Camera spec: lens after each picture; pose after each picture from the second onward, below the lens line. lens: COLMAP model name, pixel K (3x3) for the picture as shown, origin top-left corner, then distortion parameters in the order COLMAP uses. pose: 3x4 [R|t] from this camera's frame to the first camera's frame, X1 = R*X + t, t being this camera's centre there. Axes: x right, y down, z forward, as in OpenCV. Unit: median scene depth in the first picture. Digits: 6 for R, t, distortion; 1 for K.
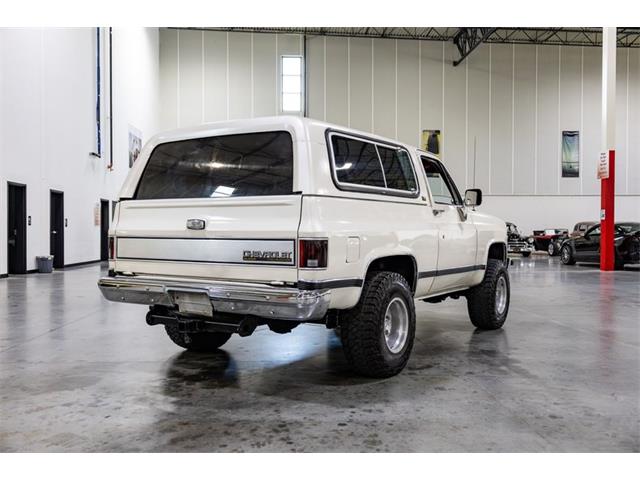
lens RADIAL K [[620.3, 0, 320.0], [0, 620.3, 240.0], [0, 0, 1]] dist [0.024178, 0.015140]
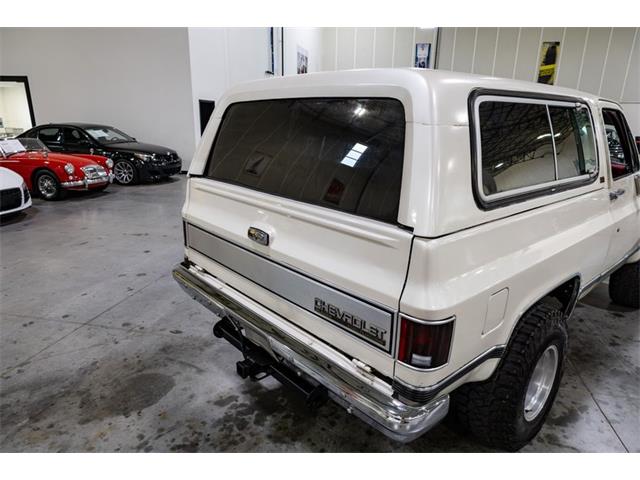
lens RADIAL K [[414.5, 0, 323.4], [0, 414.5, 244.0], [0, 0, 1]] dist [0.003611, -0.000747]
pose [[0.964020, 0.092444, -0.249239, -0.011044], [-0.021217, 0.961351, 0.274506, -0.131253], [0.264982, -0.259341, 0.928723, 0.522527]]
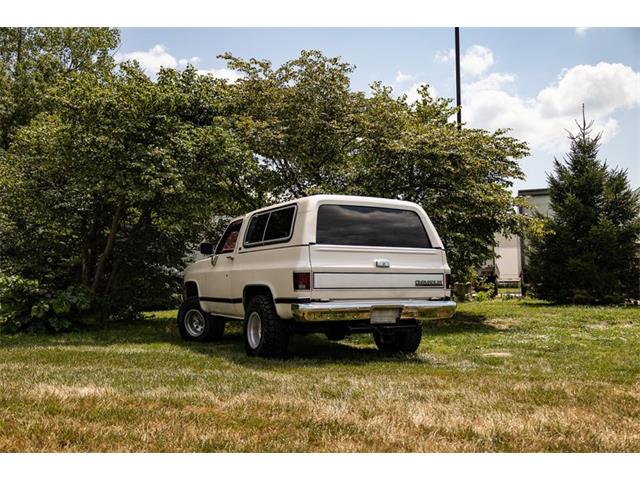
lens RADIAL K [[593.0, 0, 320.0], [0, 593.0, 240.0], [0, 0, 1]] dist [-0.004029, 0.002497]
pose [[0.480928, 0.061321, 0.874613, -1.398615], [0.015232, 0.996816, -0.078265, 0.025121], [-0.876628, 0.050962, 0.478462, 0.386527]]
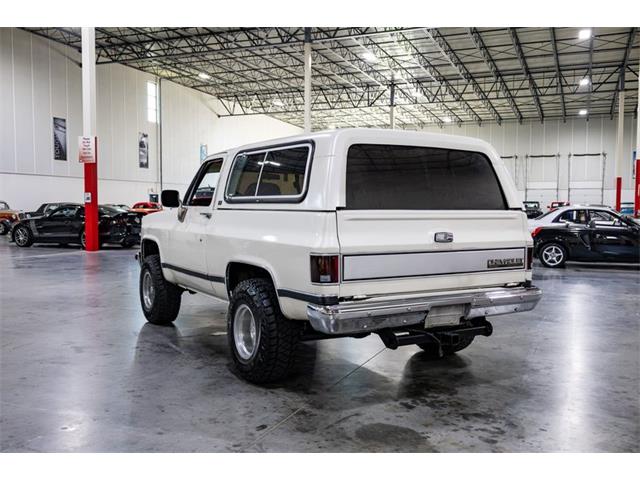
lens RADIAL K [[620.3, 0, 320.0], [0, 620.3, 240.0], [0, 0, 1]] dist [0.024178, 0.015140]
pose [[0.439391, -0.049661, 0.896922, -1.063974], [0.007992, 0.998647, 0.051378, -0.066071], [-0.898260, -0.015407, 0.439194, 0.662265]]
